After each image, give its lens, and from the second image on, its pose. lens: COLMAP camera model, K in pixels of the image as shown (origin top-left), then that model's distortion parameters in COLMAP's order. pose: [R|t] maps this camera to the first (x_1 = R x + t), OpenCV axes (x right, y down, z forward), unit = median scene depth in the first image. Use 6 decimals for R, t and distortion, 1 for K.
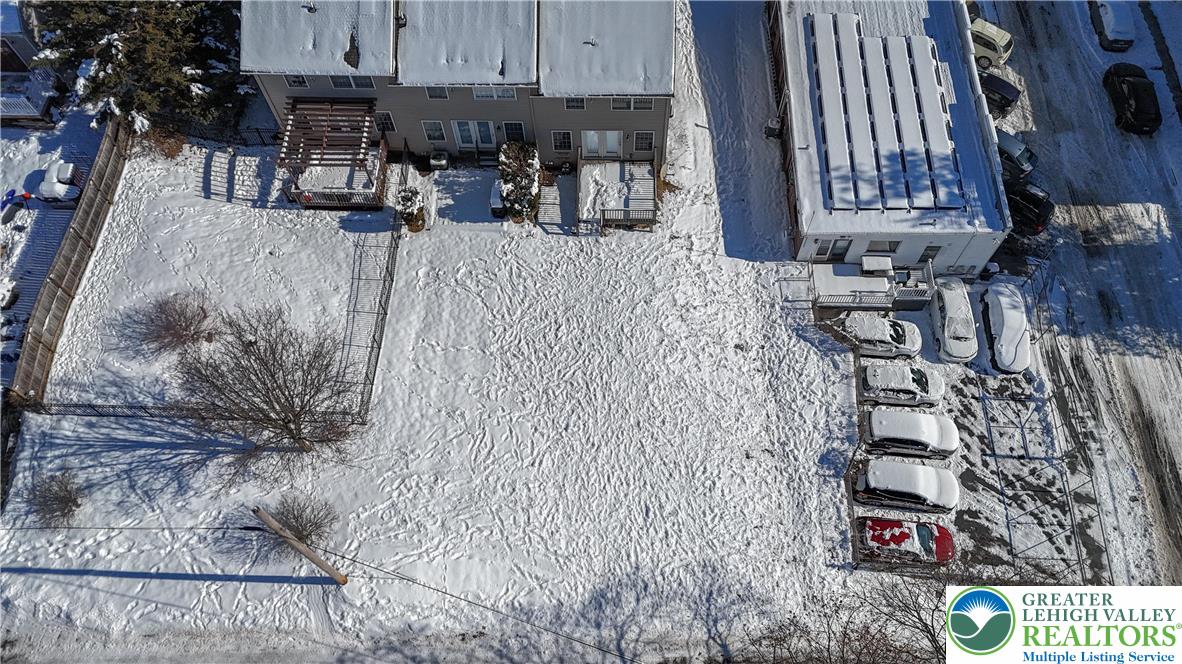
lens RADIAL K [[851.0, 0, 591.2], [0, 851.0, 341.5], [0, 0, 1]] dist [0.076247, -0.028791]
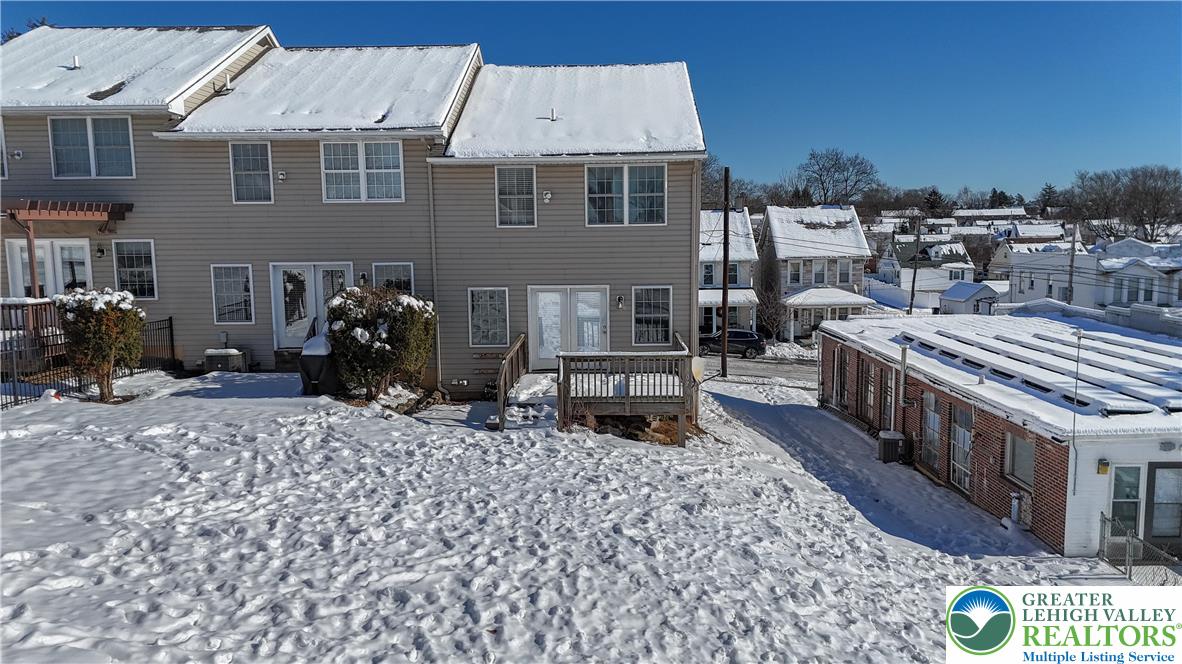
lens RADIAL K [[851.0, 0, 592.2], [0, 851.0, 333.4], [0, 0, 1]] dist [0.076247, -0.028791]
pose [[0.999895, 0.013551, 0.005184, 0.024330], [-0.003145, 0.551207, -0.834363, 0.187460], [-0.014164, 0.834259, 0.551191, 0.738782]]
